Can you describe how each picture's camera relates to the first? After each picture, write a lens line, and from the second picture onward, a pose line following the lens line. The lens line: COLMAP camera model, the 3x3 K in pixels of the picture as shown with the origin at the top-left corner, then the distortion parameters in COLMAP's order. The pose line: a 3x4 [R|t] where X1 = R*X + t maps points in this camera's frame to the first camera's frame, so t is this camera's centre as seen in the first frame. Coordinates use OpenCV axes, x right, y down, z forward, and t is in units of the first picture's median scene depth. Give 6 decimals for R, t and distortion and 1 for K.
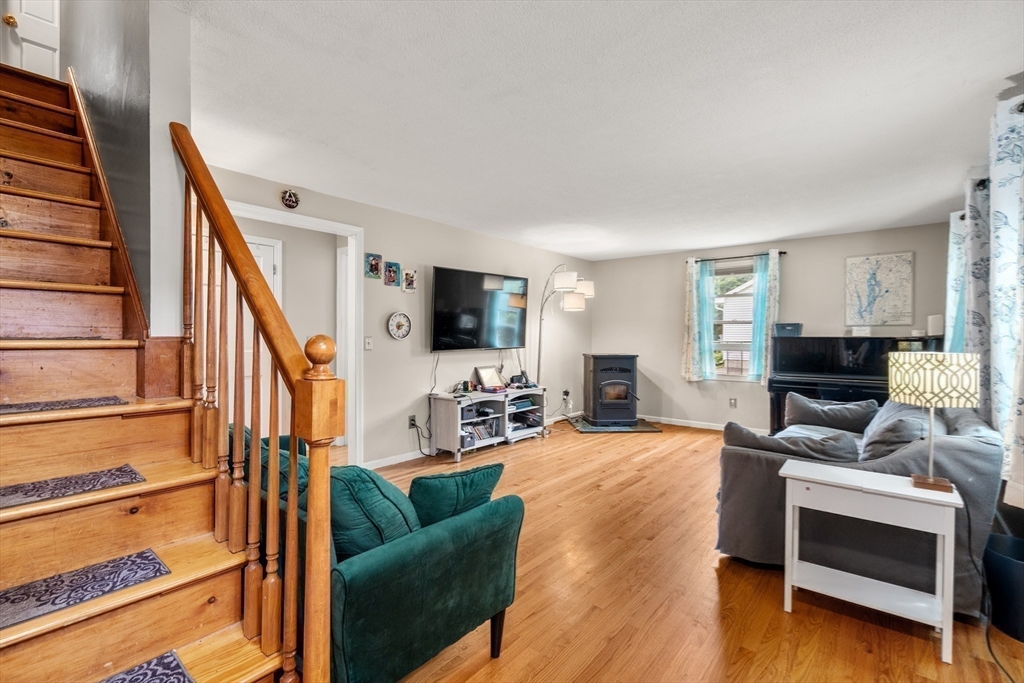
lens RADIAL K [[468.3, 0, 511.5], [0, 468.3, 337.2], [0, 0, 1]] dist [0.000263, 0.001156]
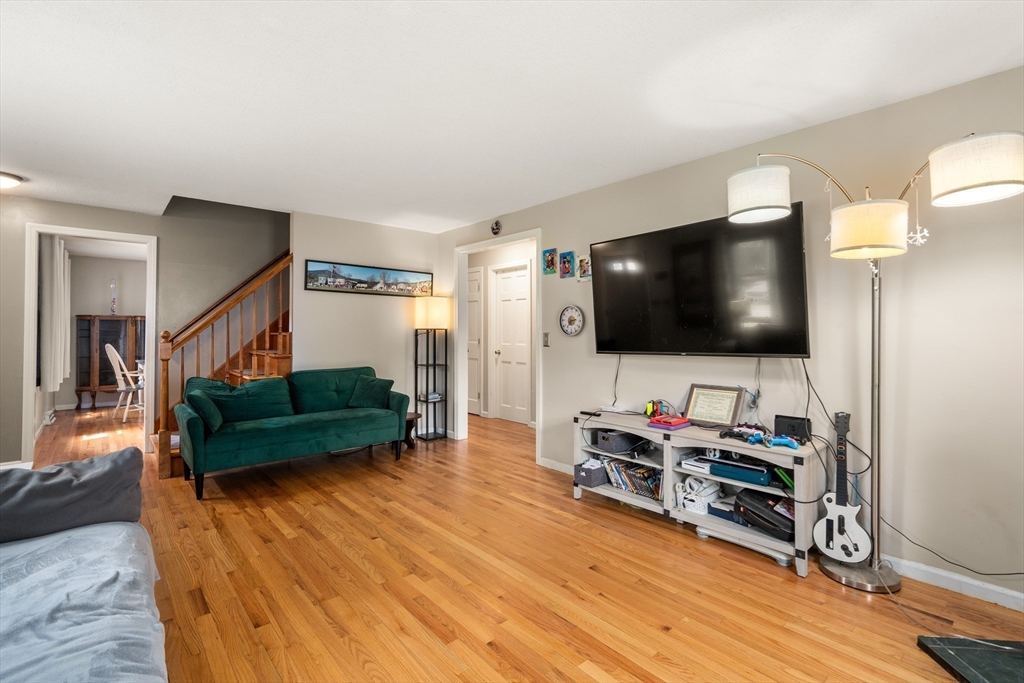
lens RADIAL K [[468.3, 0, 508.6], [0, 468.3, 324.4], [0, 0, 1]] dist [0.000263, 0.001156]
pose [[-0.170317, -0.023029, -0.985120, 0.633349], [-0.004739, 0.999734, -0.022551, 0.003273], [0.985378, 0.000827, -0.170381, 0.989522]]
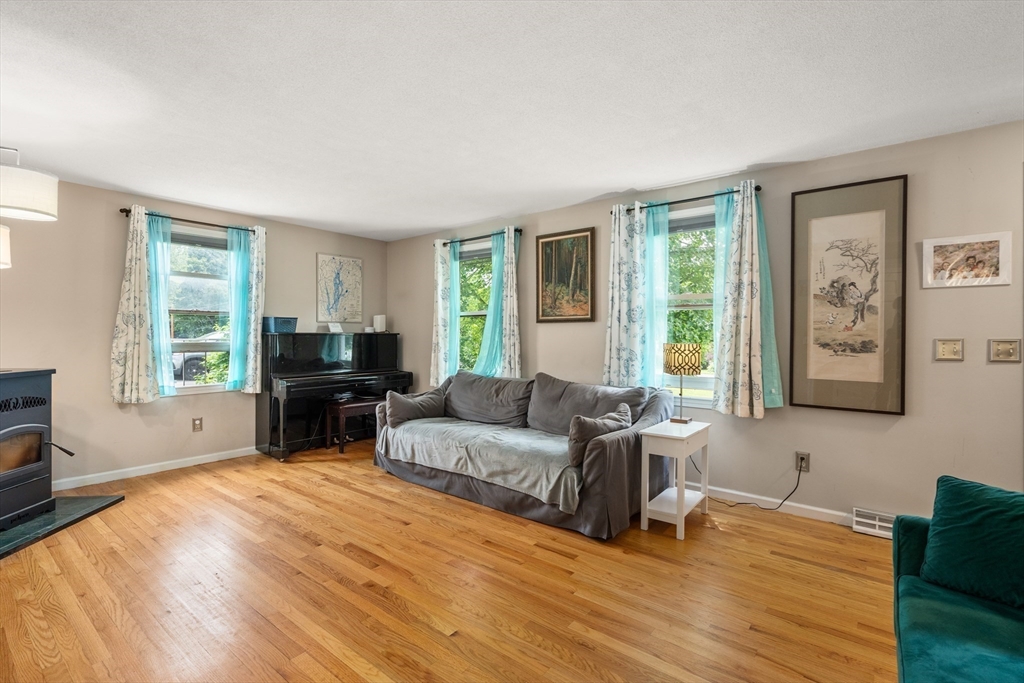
lens RADIAL K [[468.3, 0, 520.4], [0, 468.3, 336.1], [0, 0, 1]] dist [0.000263, 0.001156]
pose [[-0.022050, -0.008563, 0.999720, -0.334316], [-0.002085, 0.999962, 0.008519, -0.003488], [-0.999755, -0.001897, -0.022067, 0.673849]]
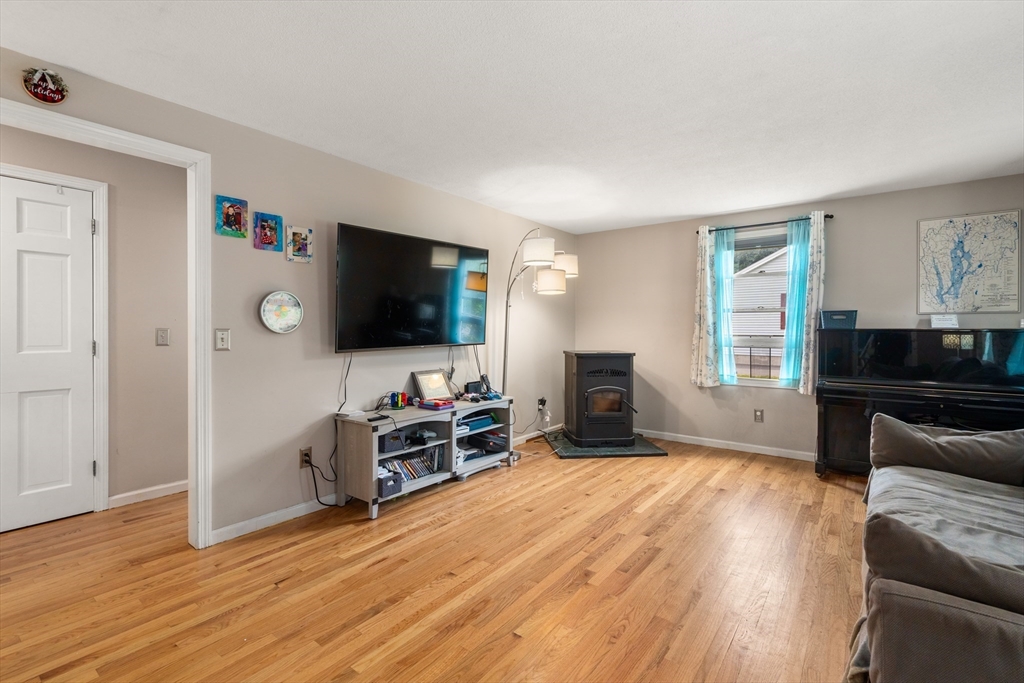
lens RADIAL K [[468.3, 0, 509.4], [0, 468.3, 331.5], [0, 0, 1]] dist [0.000263, 0.001156]
pose [[0.999492, -0.001327, 0.031845, 0.054383], [0.001248, 0.999996, 0.002507, 0.001118], [-0.031848, -0.002466, 0.999490, 0.325608]]
